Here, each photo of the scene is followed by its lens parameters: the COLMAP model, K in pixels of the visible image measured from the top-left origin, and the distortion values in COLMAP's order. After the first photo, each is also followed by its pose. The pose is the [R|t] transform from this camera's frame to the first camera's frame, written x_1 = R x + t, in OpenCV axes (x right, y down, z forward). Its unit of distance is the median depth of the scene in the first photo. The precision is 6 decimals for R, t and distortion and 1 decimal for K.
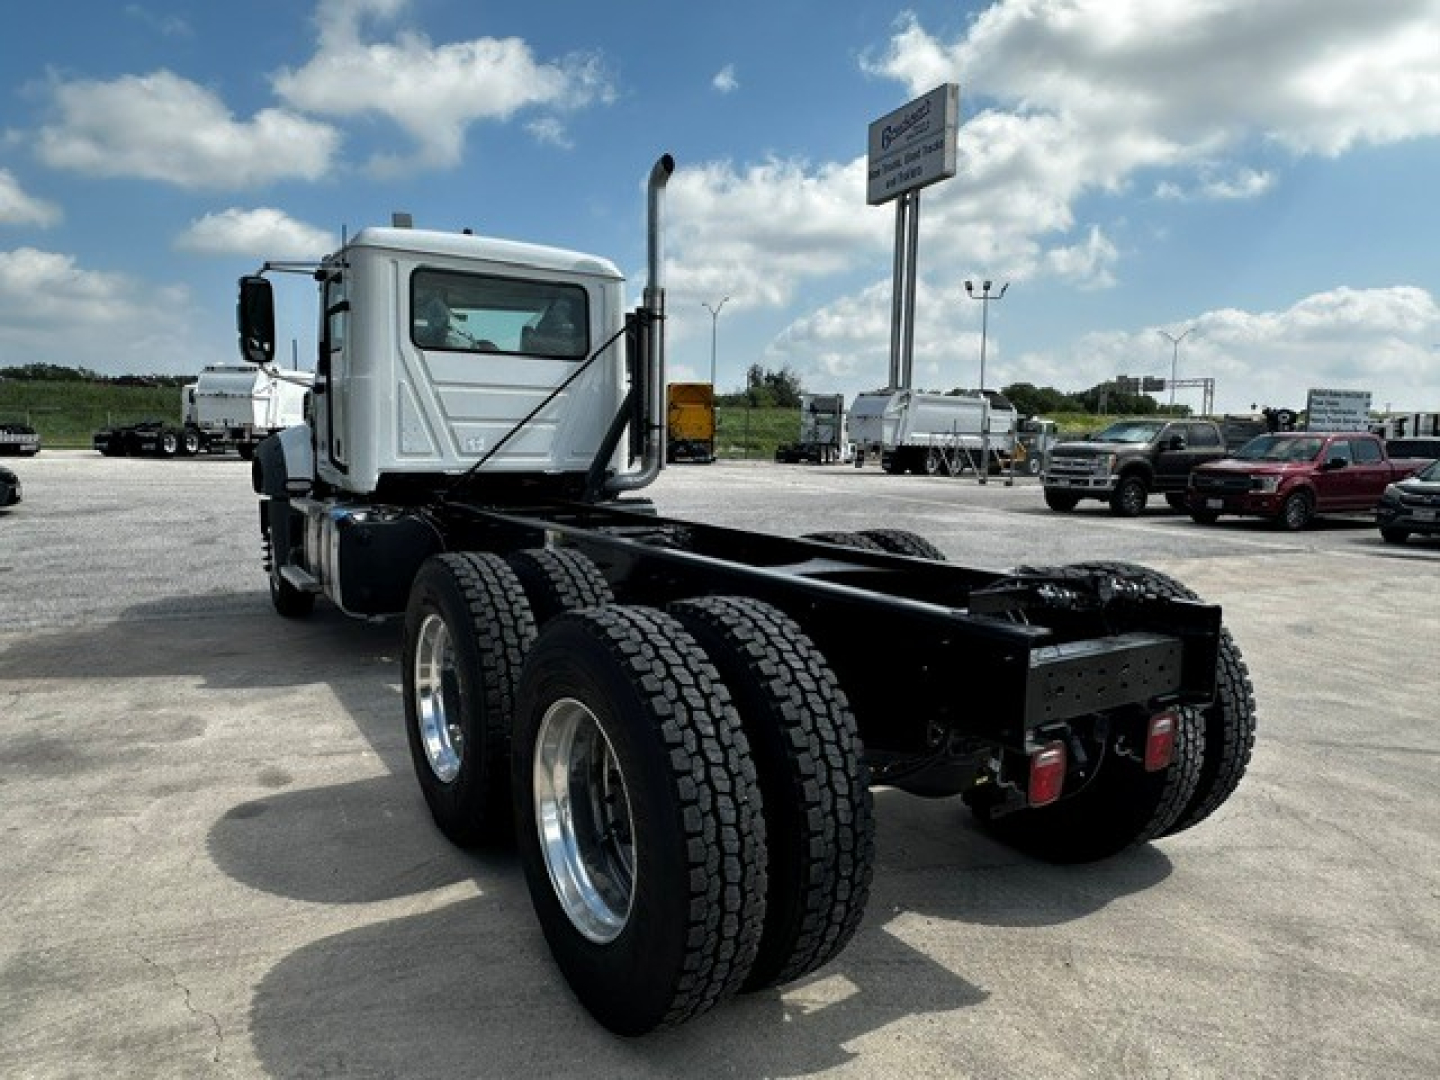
lens RADIAL K [[890.7, 0, 717.5], [0, 890.7, 528.6], [0, 0, 1]] dist [-0.047675, 0.014832]
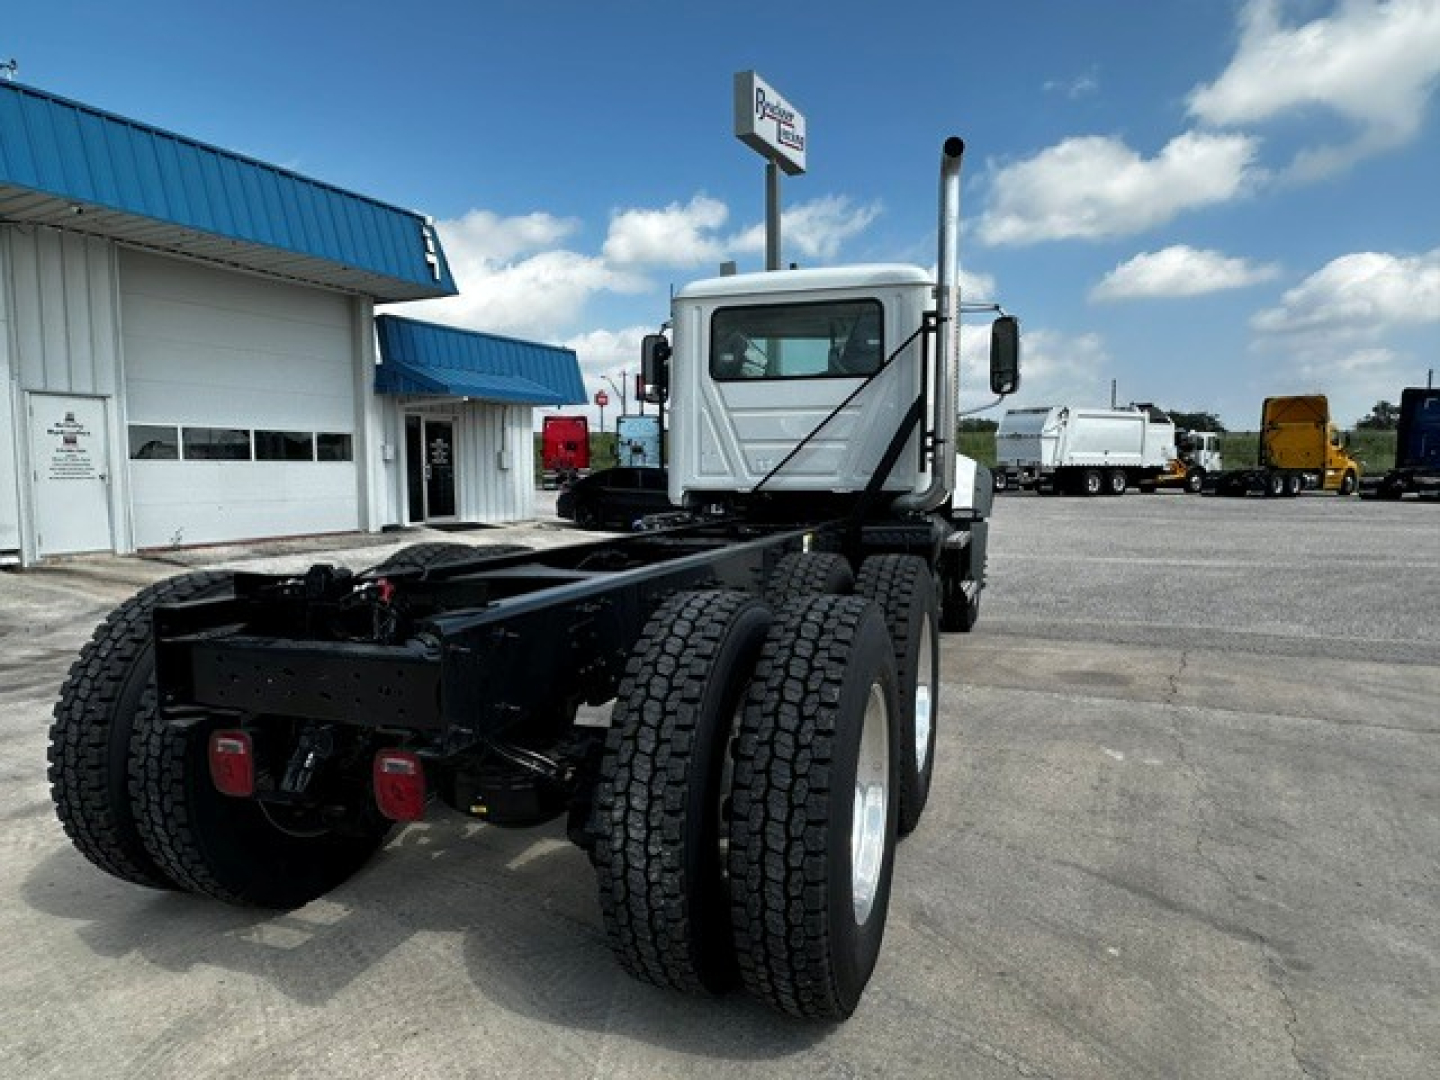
lens RADIAL K [[906.9, 0, 714.5], [0, 906.9, 553.4], [0, 0, 1]] dist [-0.008288, 0.012603]
pose [[0.590256, 0.055459, -0.805308, 0.544222], [-0.072549, 0.997244, 0.015501, -0.000755], [0.803949, 0.049275, 0.592653, 0.287678]]
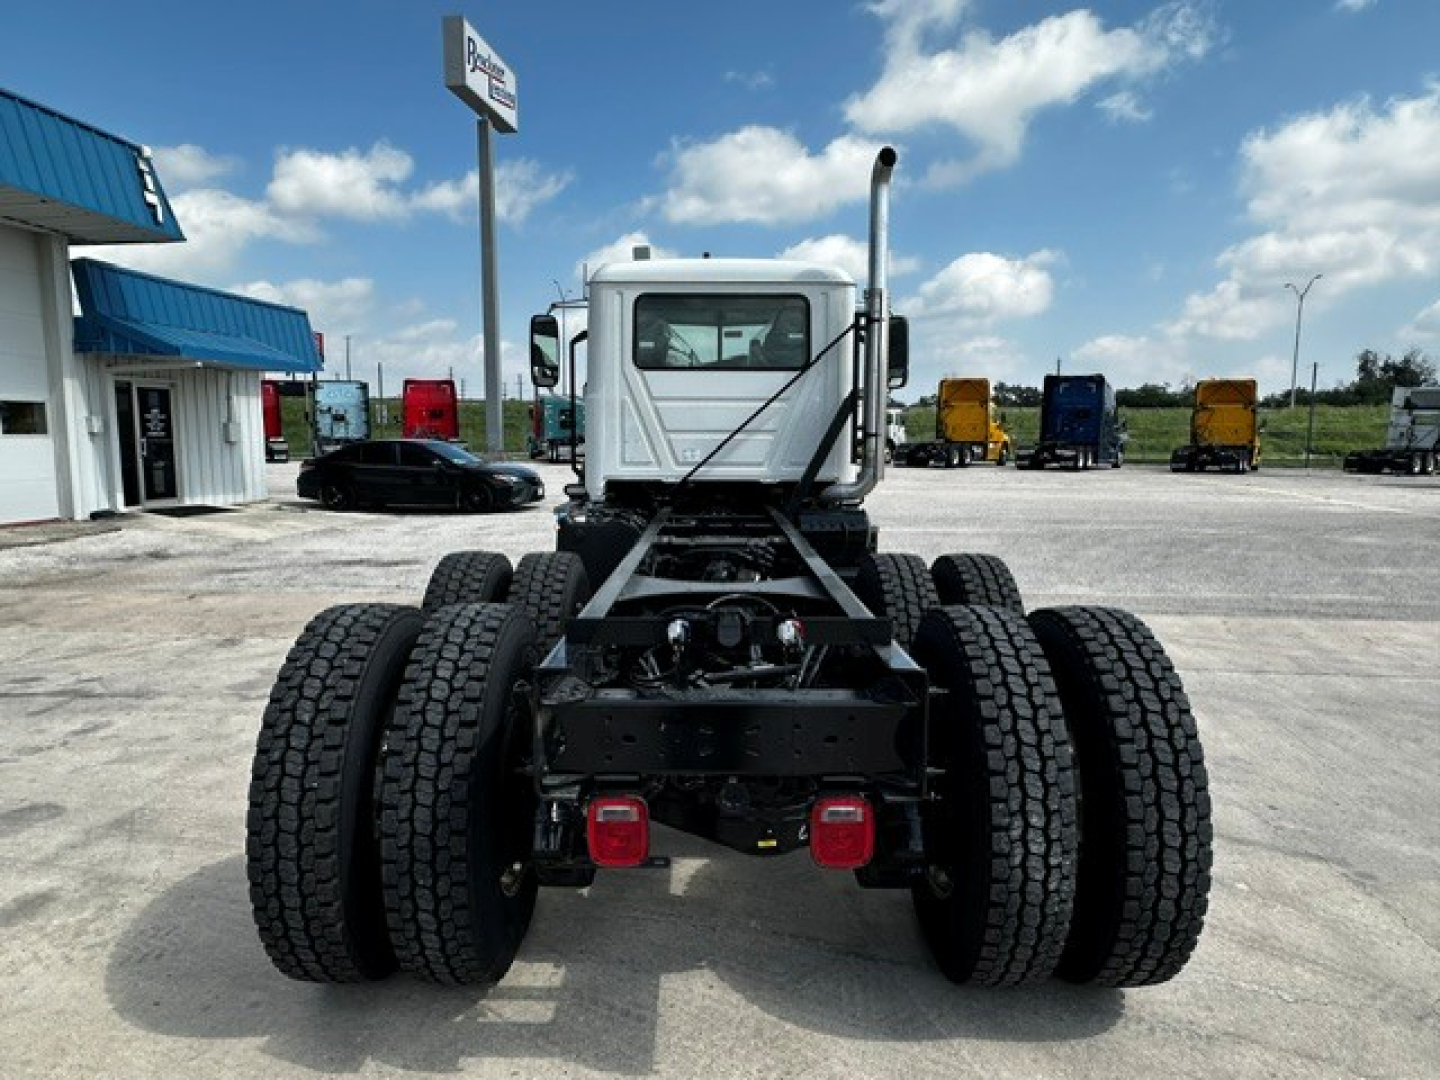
lens RADIAL K [[906.9, 0, 705.7], [0, 906.9, 542.6], [0, 0, 1]] dist [-0.008288, 0.012603]
pose [[0.818103, 0.050827, -0.572821, 0.352893], [-0.049076, 0.998623, 0.018519, -0.009011], [0.572974, 0.012961, 0.819471, 0.103464]]
